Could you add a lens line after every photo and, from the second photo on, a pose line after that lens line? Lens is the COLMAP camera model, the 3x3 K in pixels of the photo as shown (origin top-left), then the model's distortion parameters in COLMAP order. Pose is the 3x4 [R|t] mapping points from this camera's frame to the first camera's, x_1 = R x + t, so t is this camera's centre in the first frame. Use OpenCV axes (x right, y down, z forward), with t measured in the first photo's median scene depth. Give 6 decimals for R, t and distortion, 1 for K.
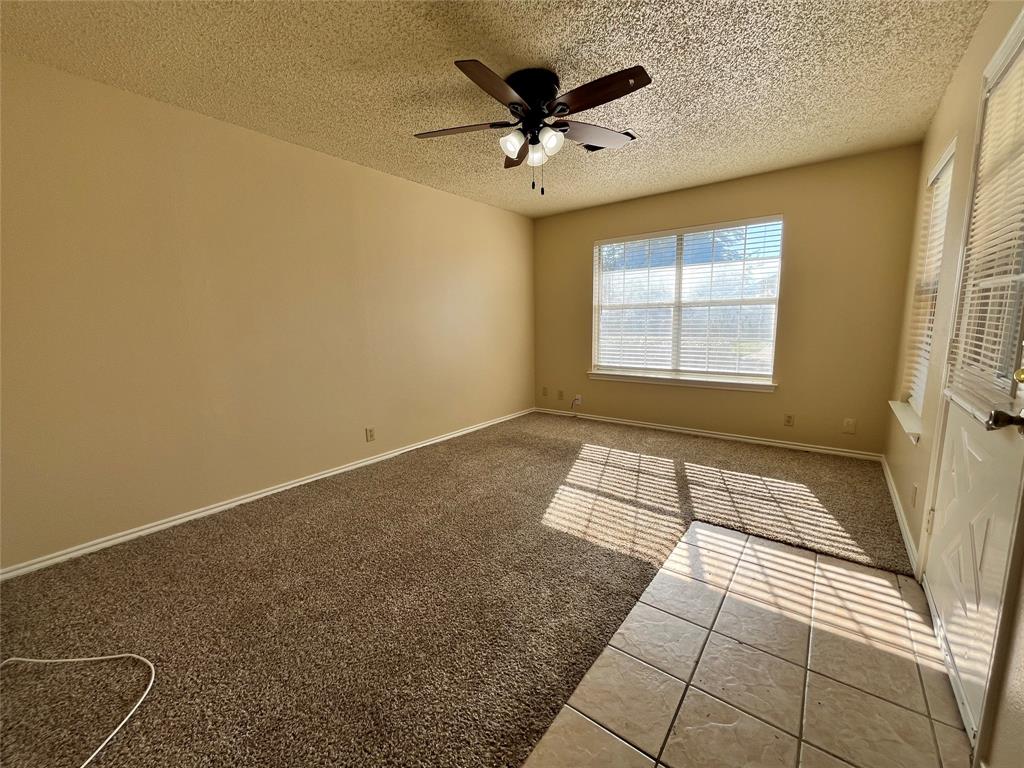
lens RADIAL K [[413.7, 0, 516.9], [0, 413.7, 380.5], [0, 0, 1]] dist [-0.000276, 0.000630]
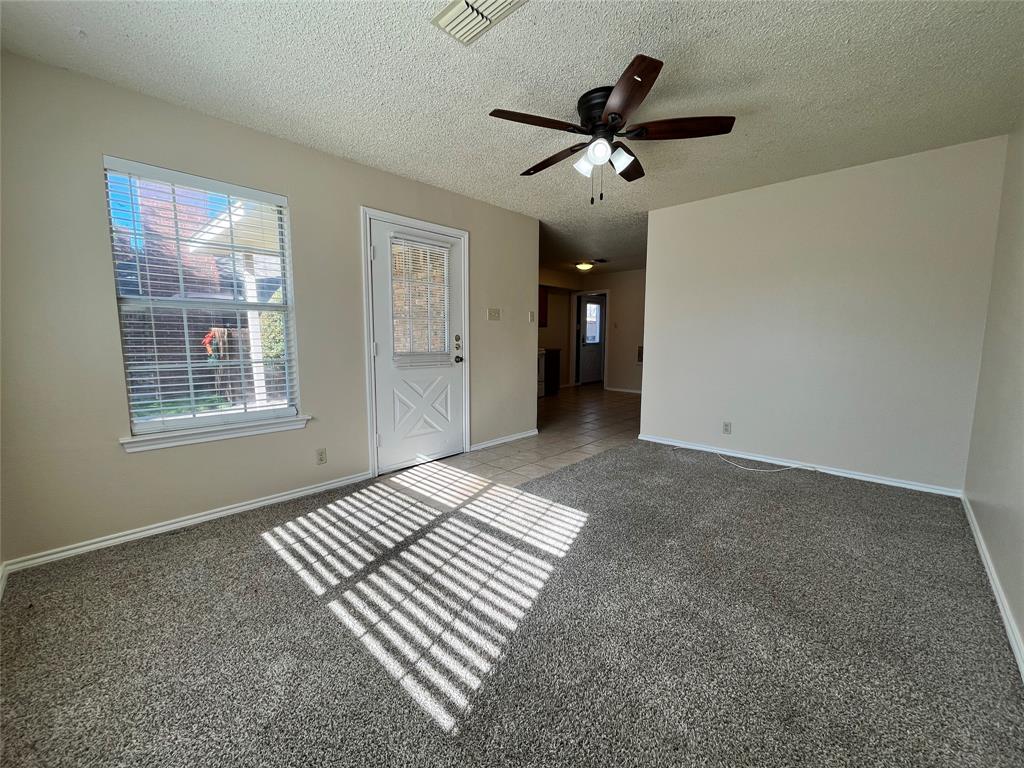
lens RADIAL K [[413.7, 0, 511.6], [0, 413.7, 381.2], [0, 0, 1]] dist [-0.000276, 0.000630]
pose [[-0.993690, 0.002115, 0.112137, 0.115077], [0.030359, 0.967570, 0.250772, -0.228551], [-0.107970, 0.252594, -0.961529, 1.660429]]
